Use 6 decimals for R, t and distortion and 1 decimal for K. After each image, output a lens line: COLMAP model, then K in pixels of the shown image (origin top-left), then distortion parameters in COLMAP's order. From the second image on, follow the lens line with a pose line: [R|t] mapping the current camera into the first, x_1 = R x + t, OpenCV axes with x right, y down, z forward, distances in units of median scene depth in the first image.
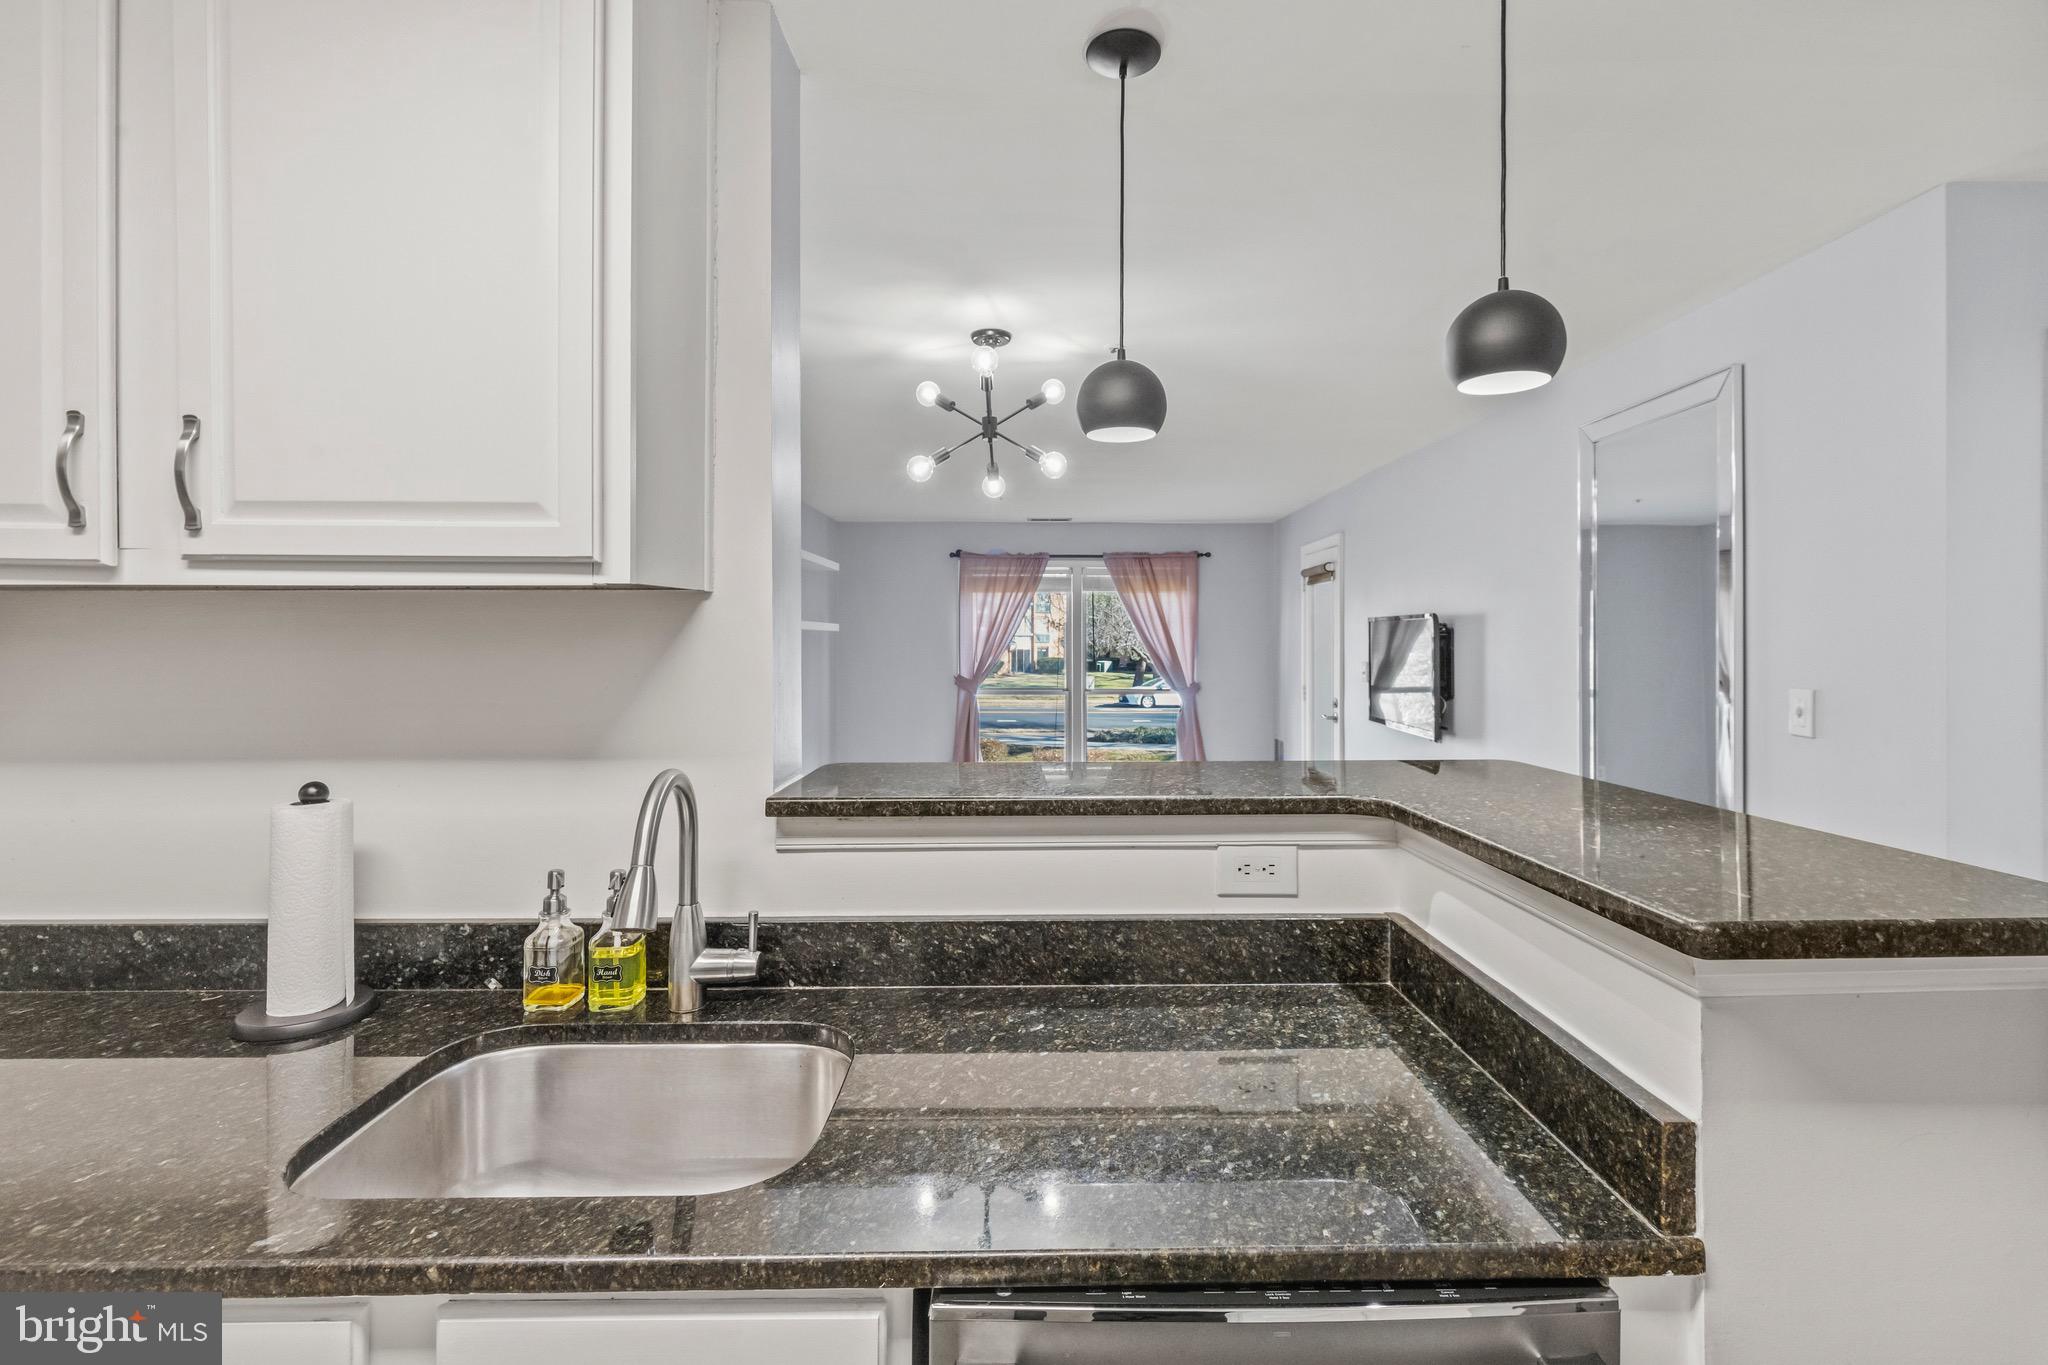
lens RADIAL K [[937.7, 0, 1047.0], [0, 937.7, 632.7], [0, 0, 1]] dist [0.003991, 0.000602]
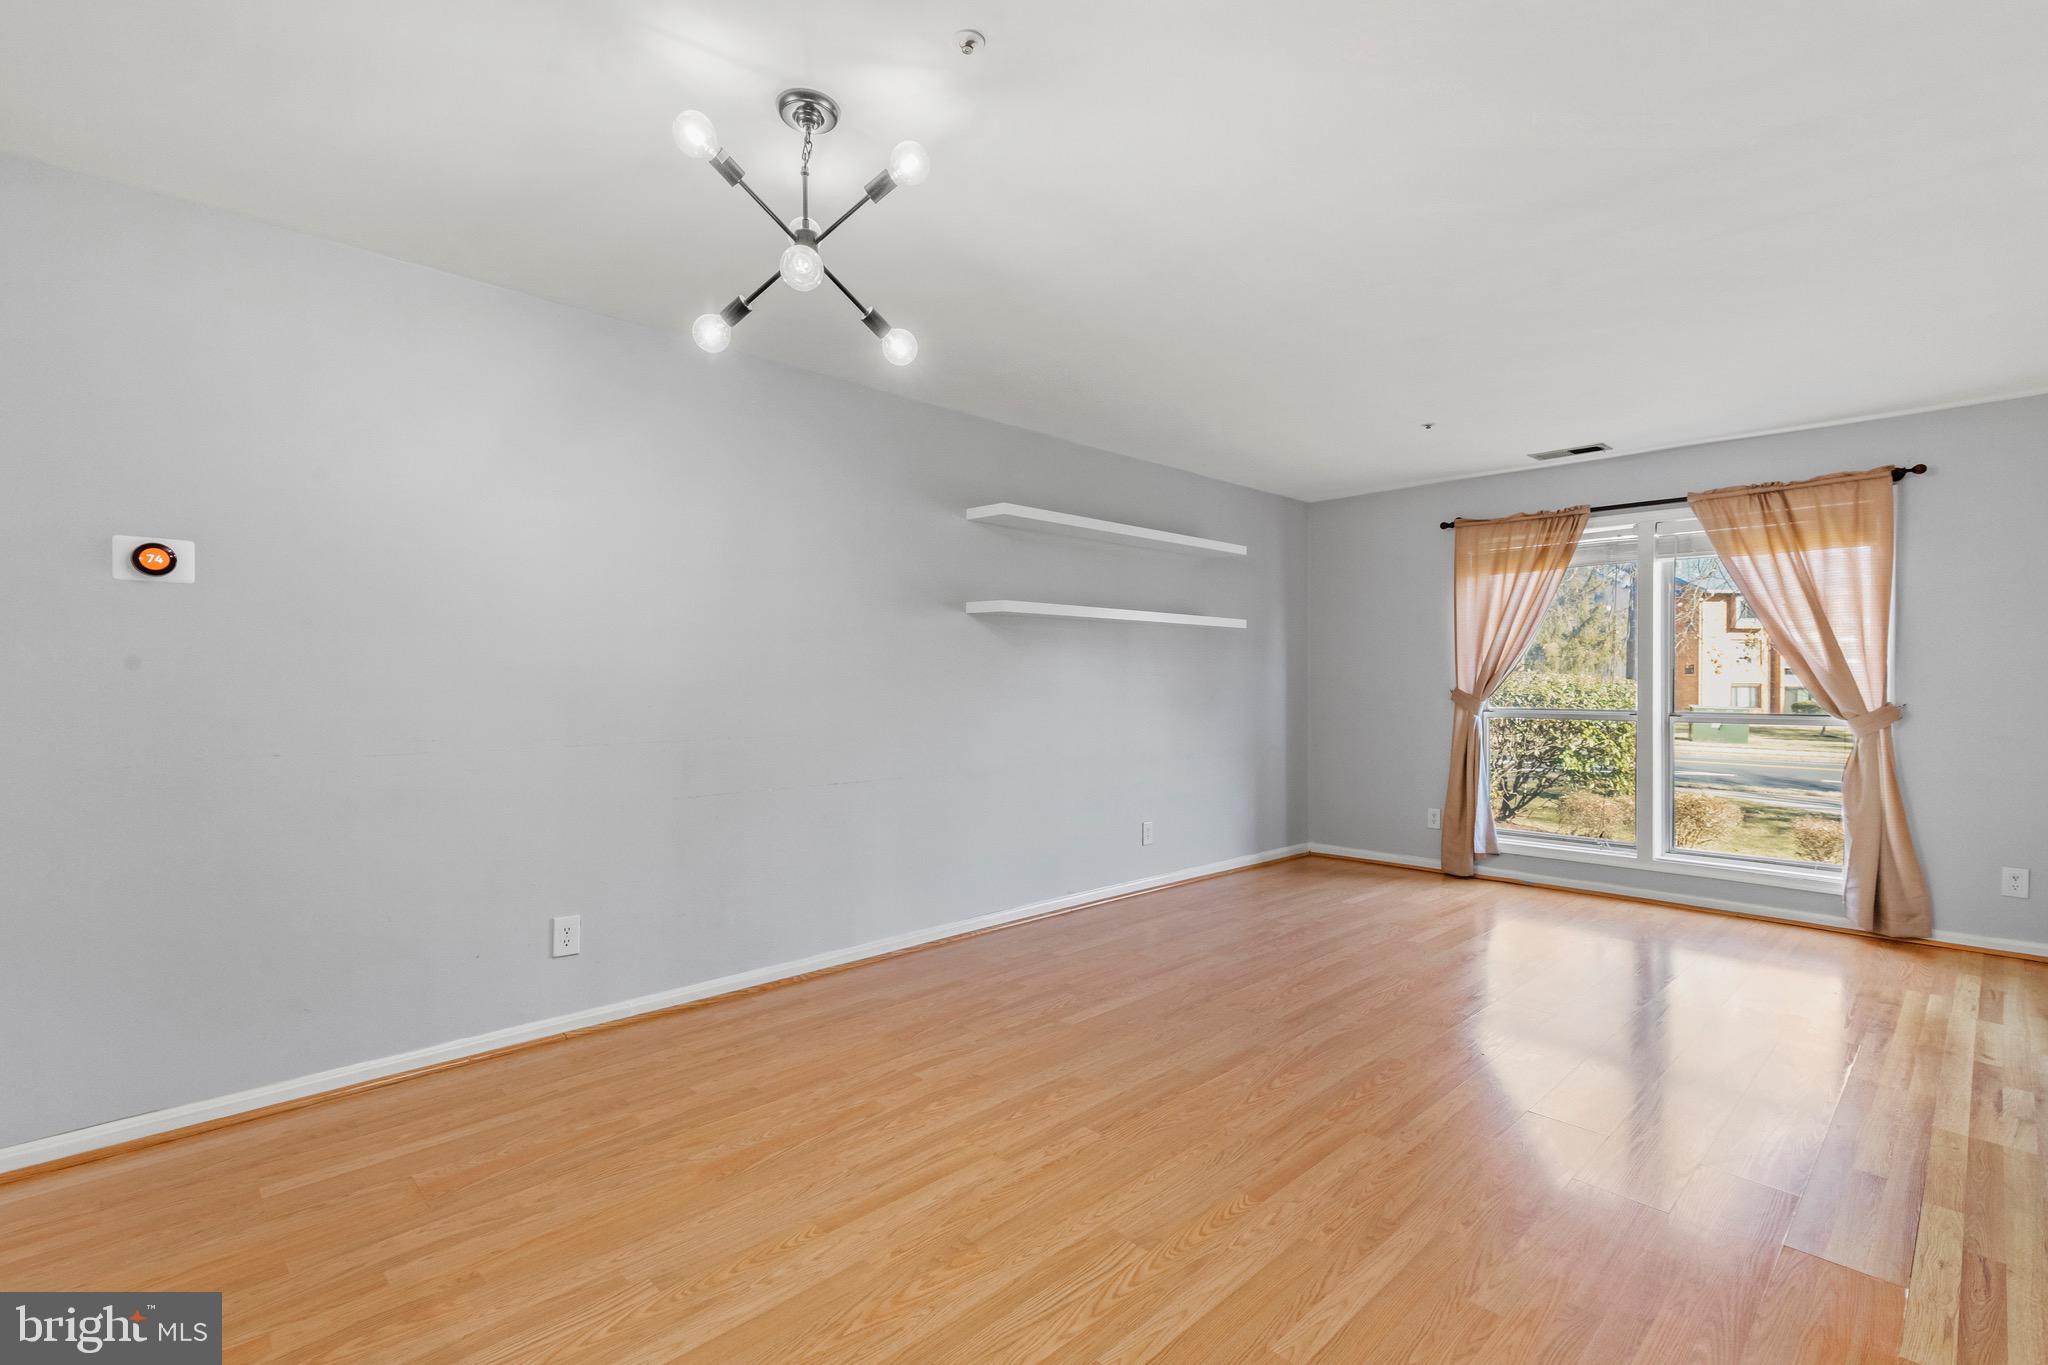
lens RADIAL K [[929.7, 0, 1046.7], [0, 929.7, 679.2], [0, 0, 1]] dist [0.004700, 0.000482]
pose [[0.697791, -0.000835, -0.716301, 1.113541], [0.006024, 0.999971, 0.004703, 0.176287], [0.716276, -0.007597, 0.697775, 1.408621]]
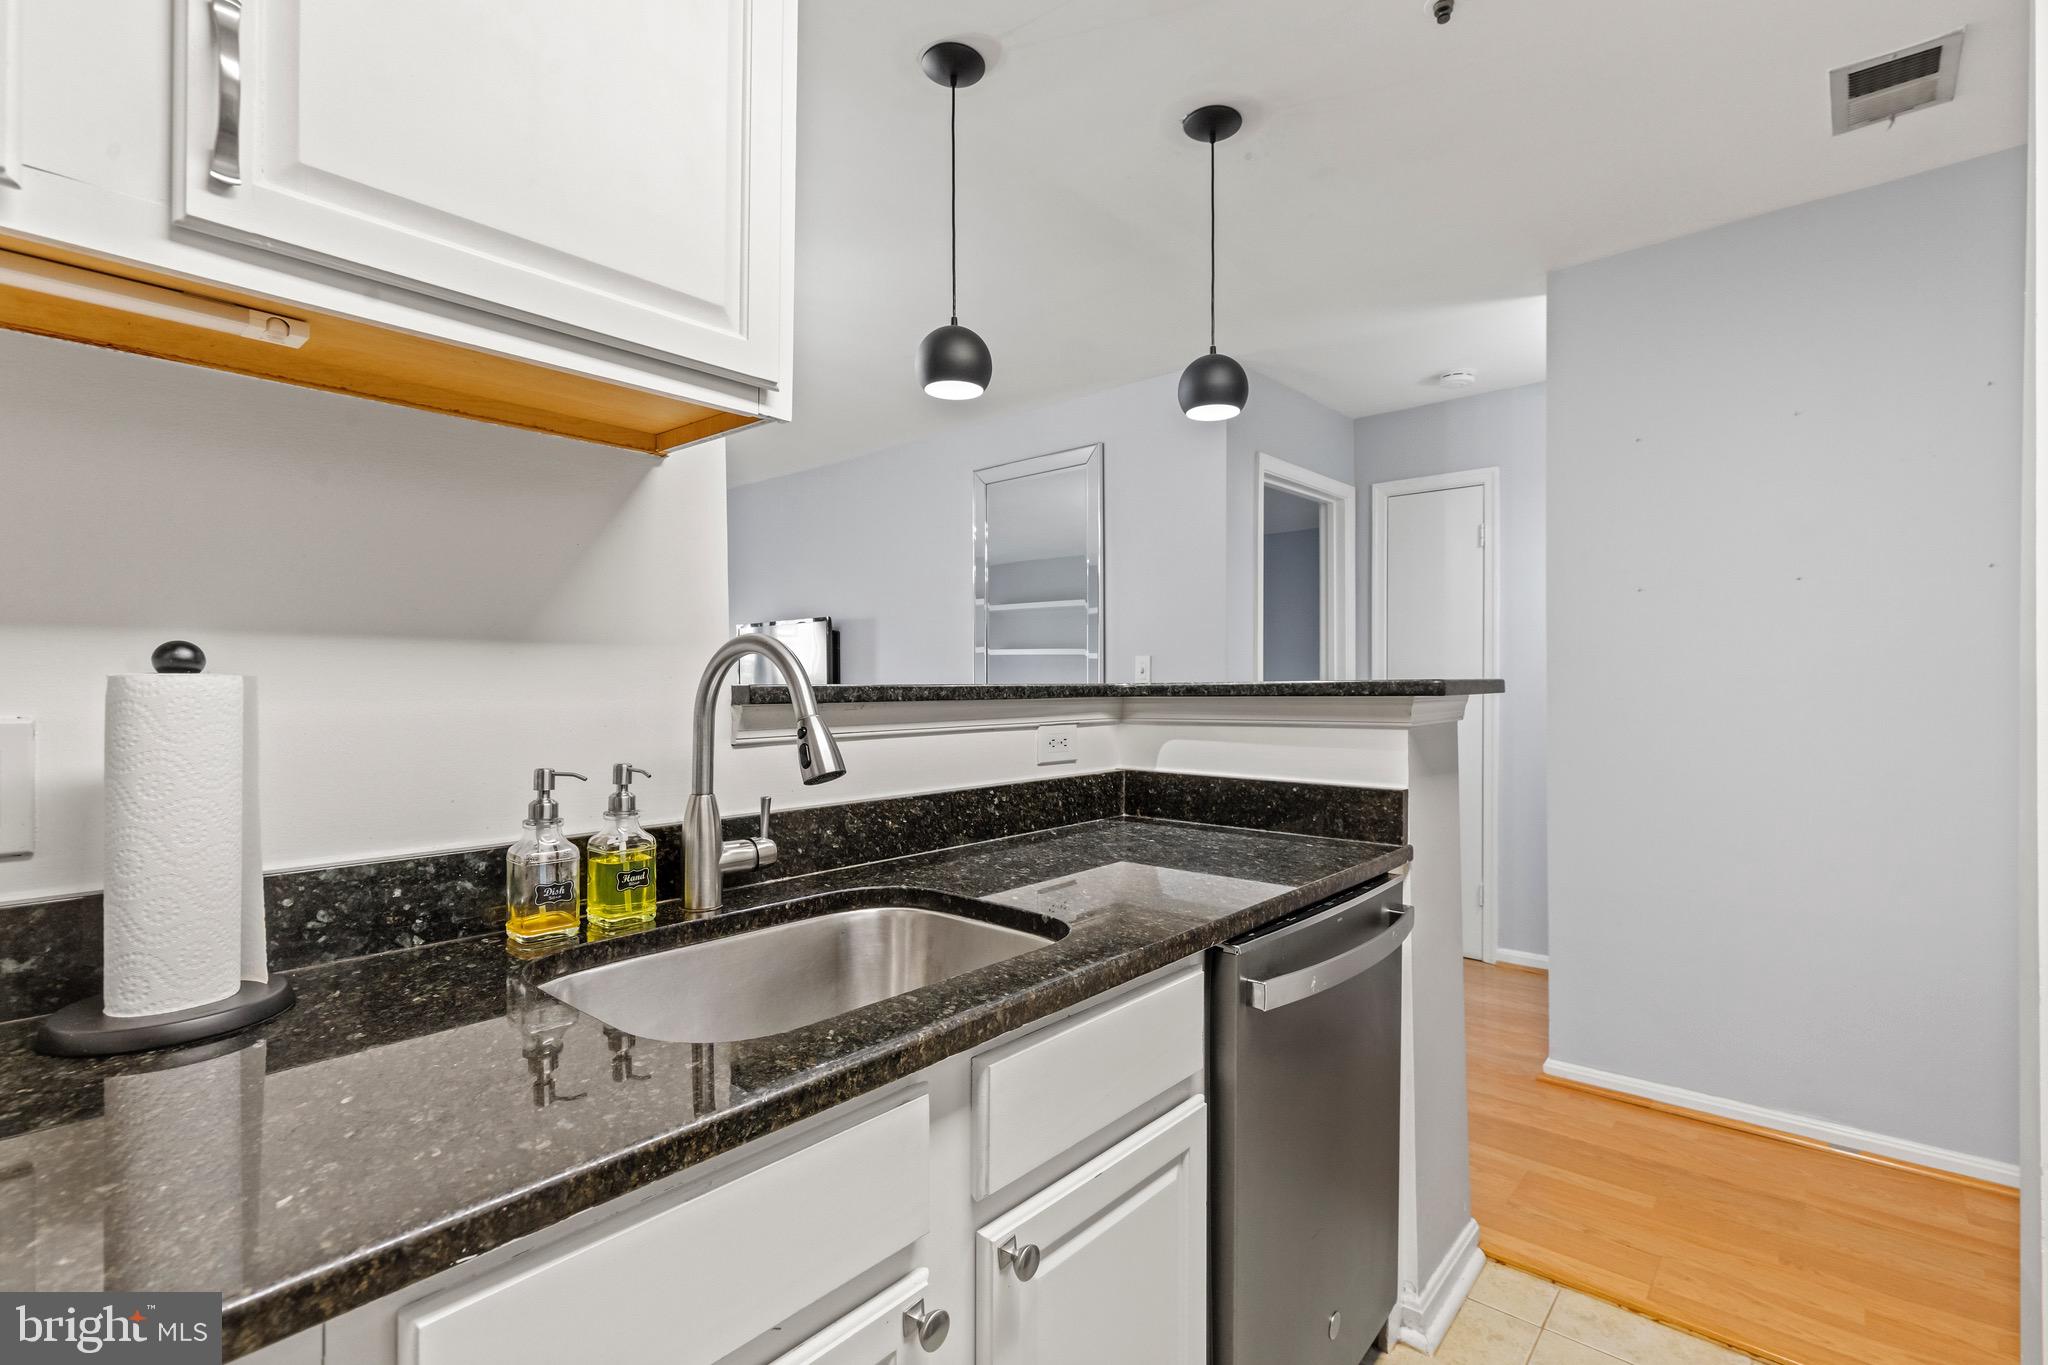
lens RADIAL K [[933.3, 0, 1034.5], [0, 933.3, 692.5], [0, 0, 1]] dist [0.012011, 0.000597]
pose [[0.663628, -0.006623, 0.748034, -0.803484], [-0.001730, 0.999945, 0.010388, 0.170962], [-0.748061, -0.008187, 0.663579, 0.152198]]
